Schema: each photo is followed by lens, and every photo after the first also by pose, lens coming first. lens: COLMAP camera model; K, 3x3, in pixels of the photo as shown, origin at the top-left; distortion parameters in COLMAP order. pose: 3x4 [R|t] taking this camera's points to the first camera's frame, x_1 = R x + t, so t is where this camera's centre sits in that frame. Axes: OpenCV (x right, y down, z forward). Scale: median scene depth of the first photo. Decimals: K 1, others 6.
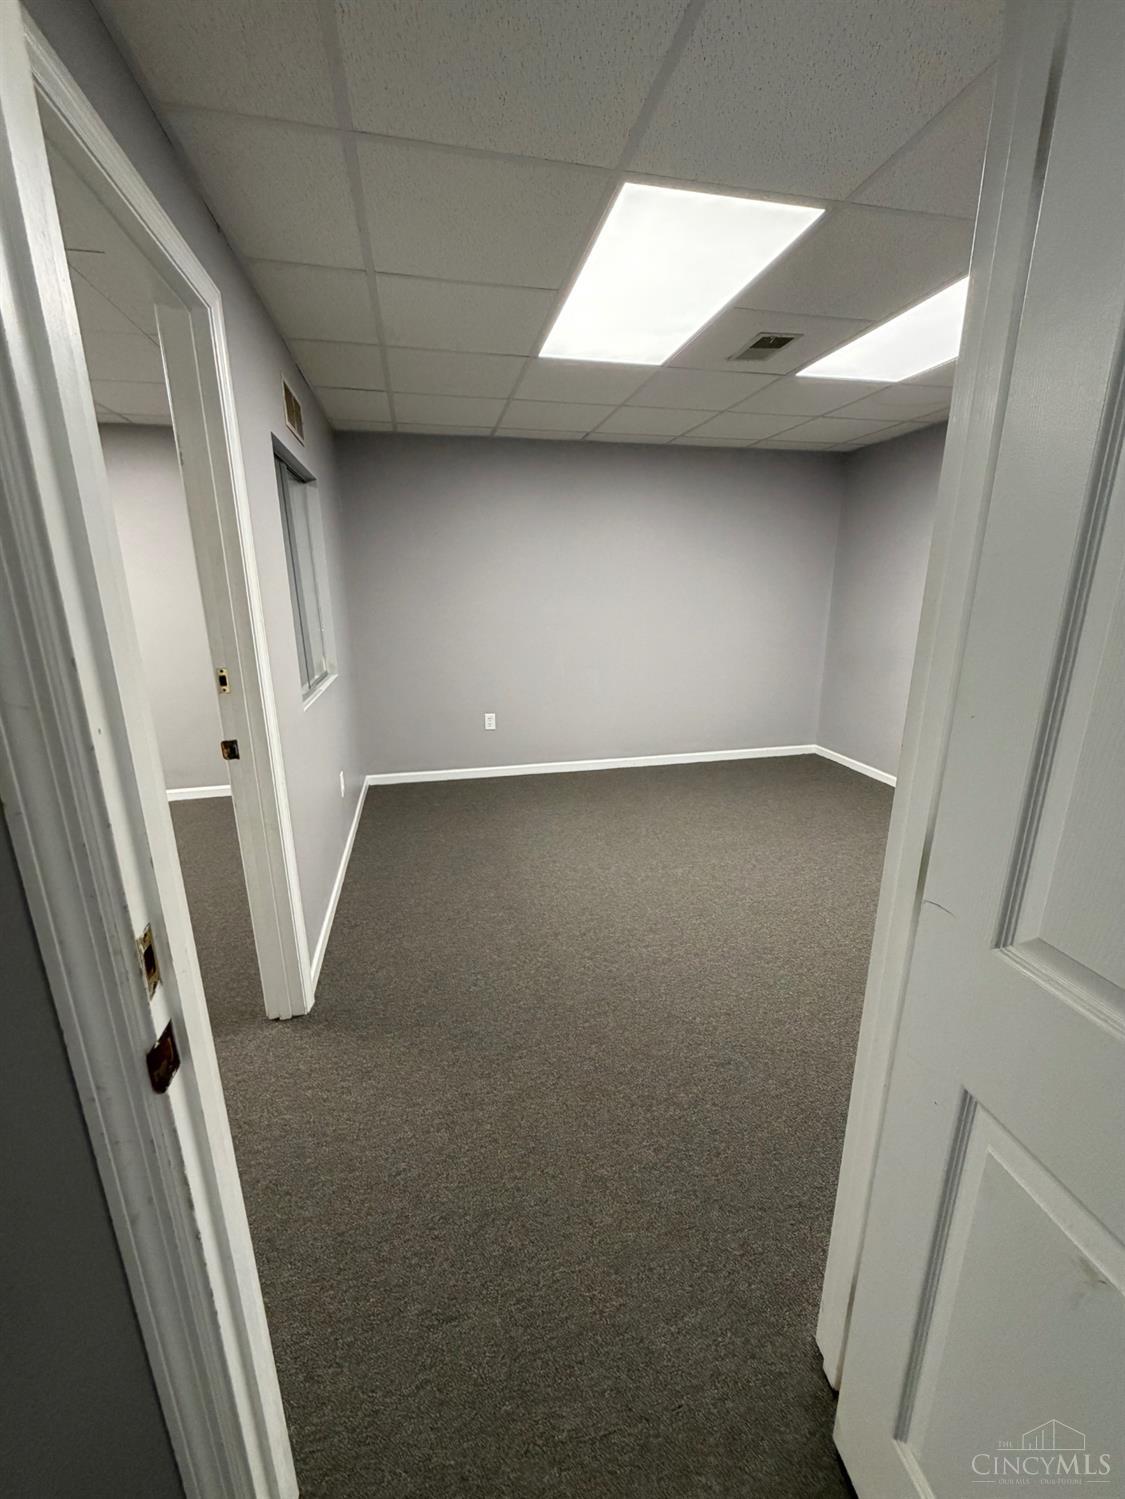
lens RADIAL K [[596.9, 0, 552.1], [0, 596.9, 746.3], [0, 0, 1]] dist [0.000479, -0.001809]
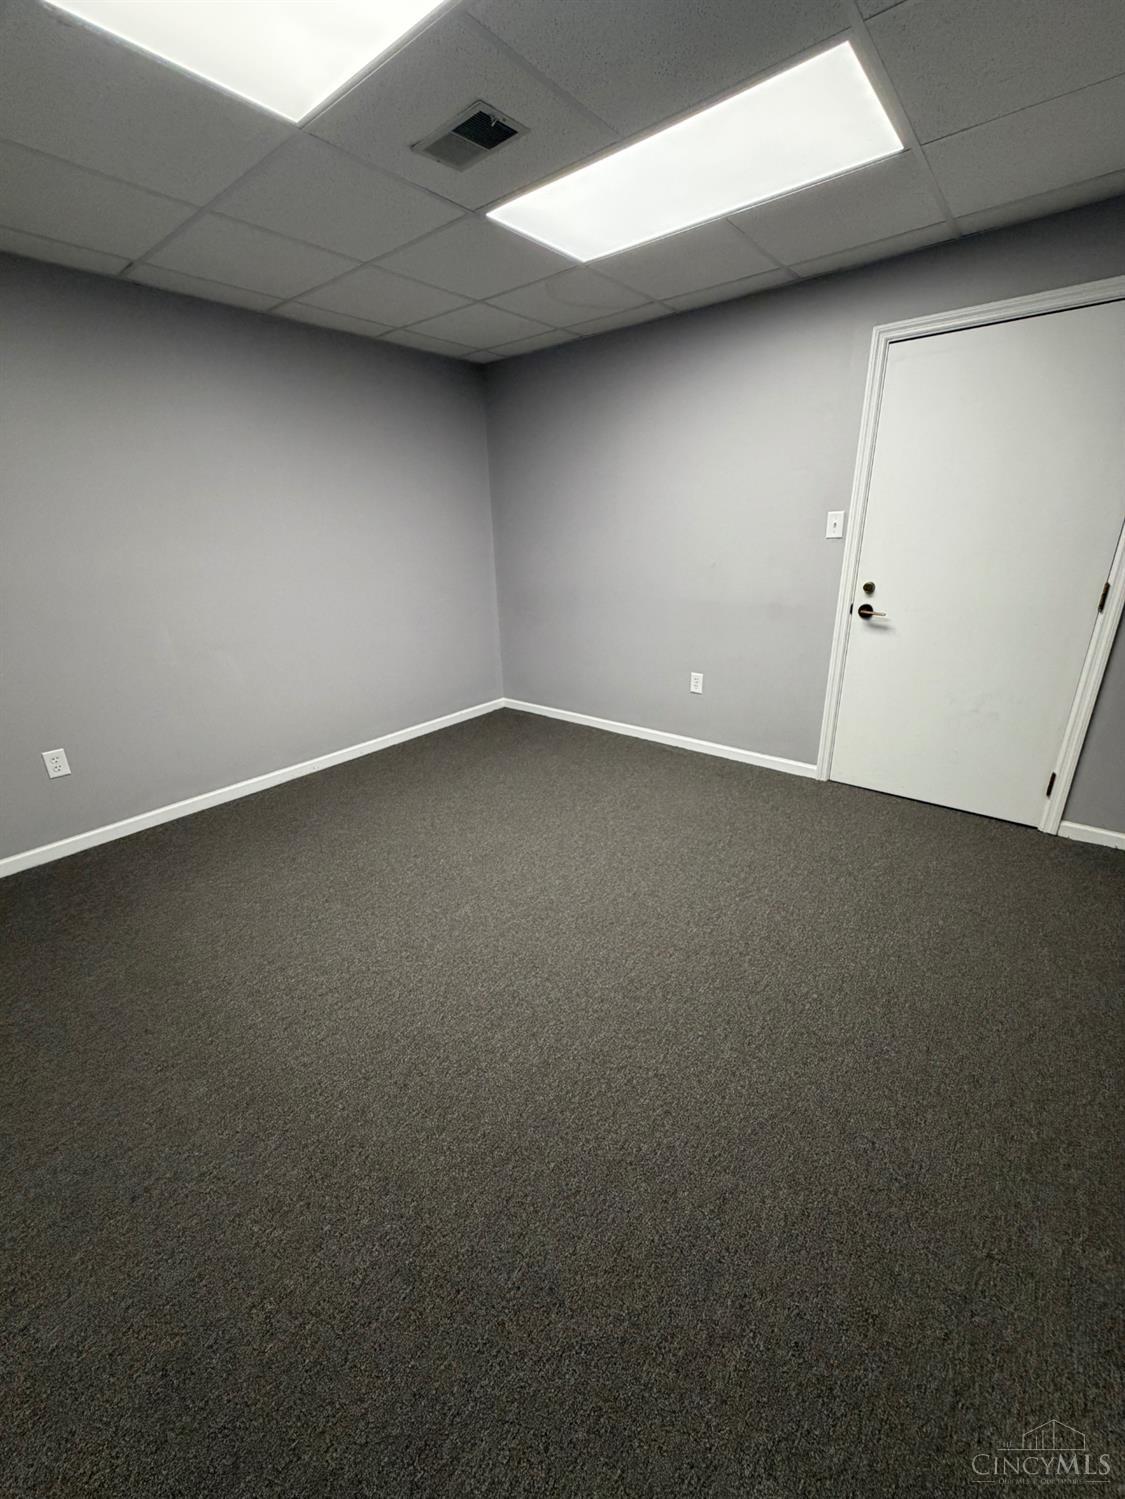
lens RADIAL K [[596.9, 0, 565.0], [0, 596.9, 750.9], [0, 0, 1]] dist [0.000479, -0.001809]
pose [[0.777185, -0.241515, 0.581080, -0.073243], [0.185689, 0.970316, 0.154938, -0.073109], [-0.601251, -0.012515, 0.798962, 0.291429]]
